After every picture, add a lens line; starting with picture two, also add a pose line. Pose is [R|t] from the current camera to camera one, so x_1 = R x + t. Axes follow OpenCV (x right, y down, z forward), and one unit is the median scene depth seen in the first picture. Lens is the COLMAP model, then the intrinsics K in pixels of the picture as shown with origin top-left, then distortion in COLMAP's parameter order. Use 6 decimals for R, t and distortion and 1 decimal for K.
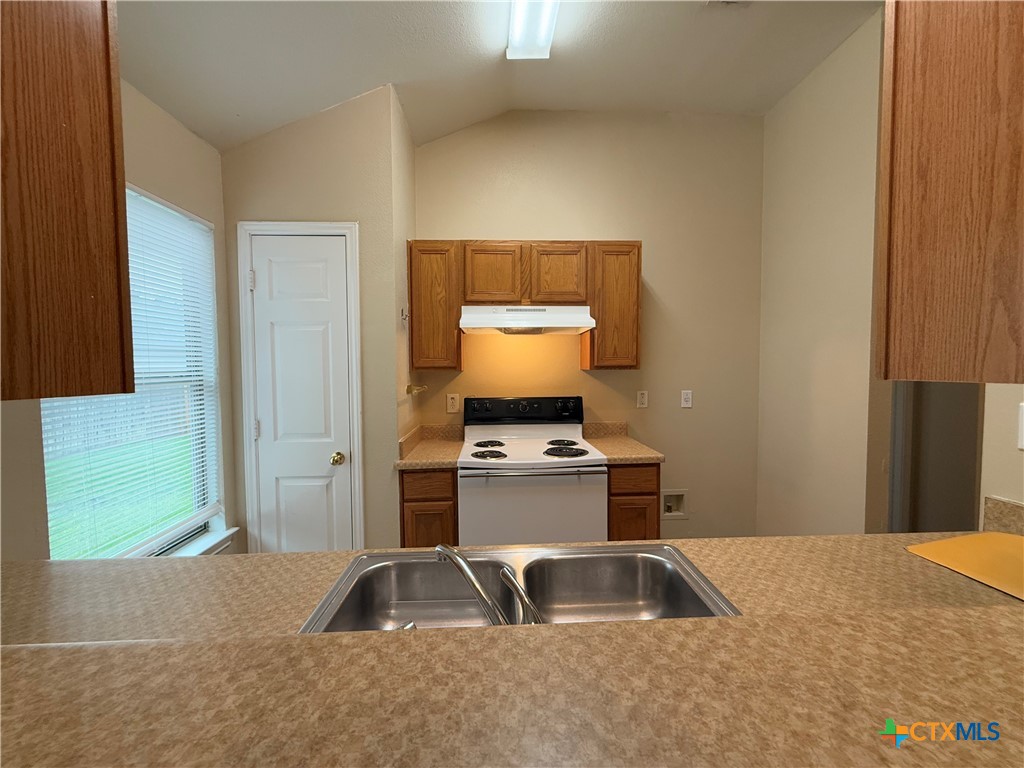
lens RADIAL K [[409.9, 0, 512.7], [0, 409.9, 382.7], [0, 0, 1]] dist [-0.000339, -0.000321]
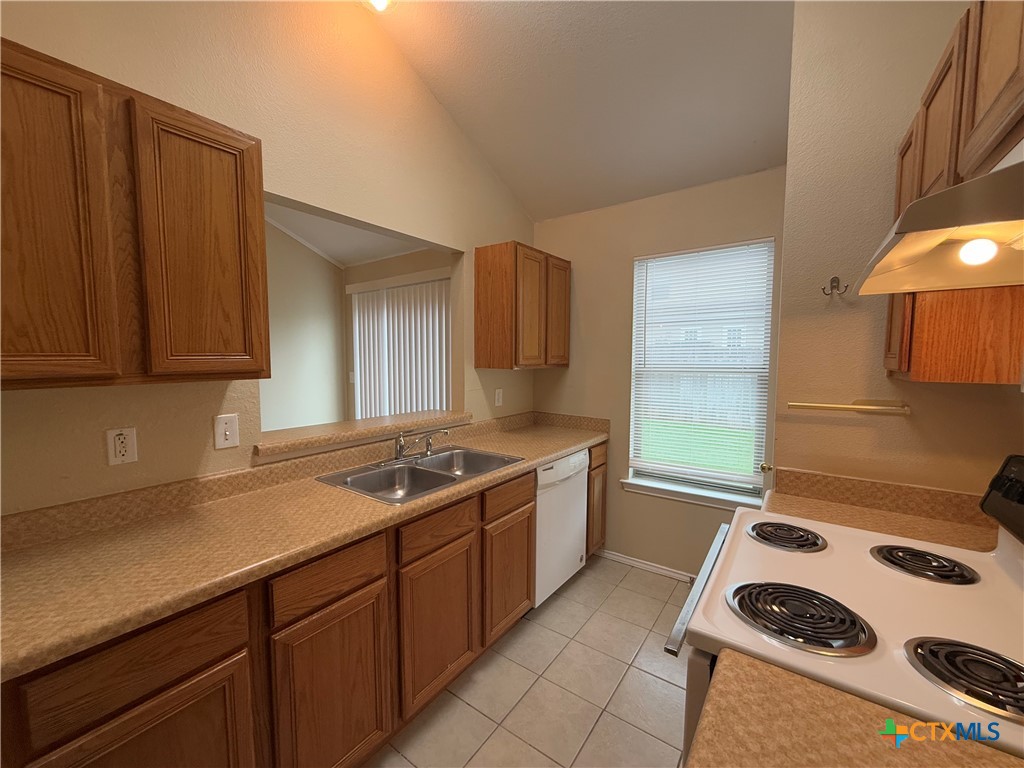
lens RADIAL K [[409.9, 0, 509.8], [0, 409.9, 384.9], [0, 0, 1]] dist [-0.000339, -0.000321]
pose [[-0.620335, 0.068253, -0.781361, 0.523948], [-0.023990, 0.994089, 0.105881, -0.062843], [0.783970, 0.084427, -0.615031, 0.932740]]
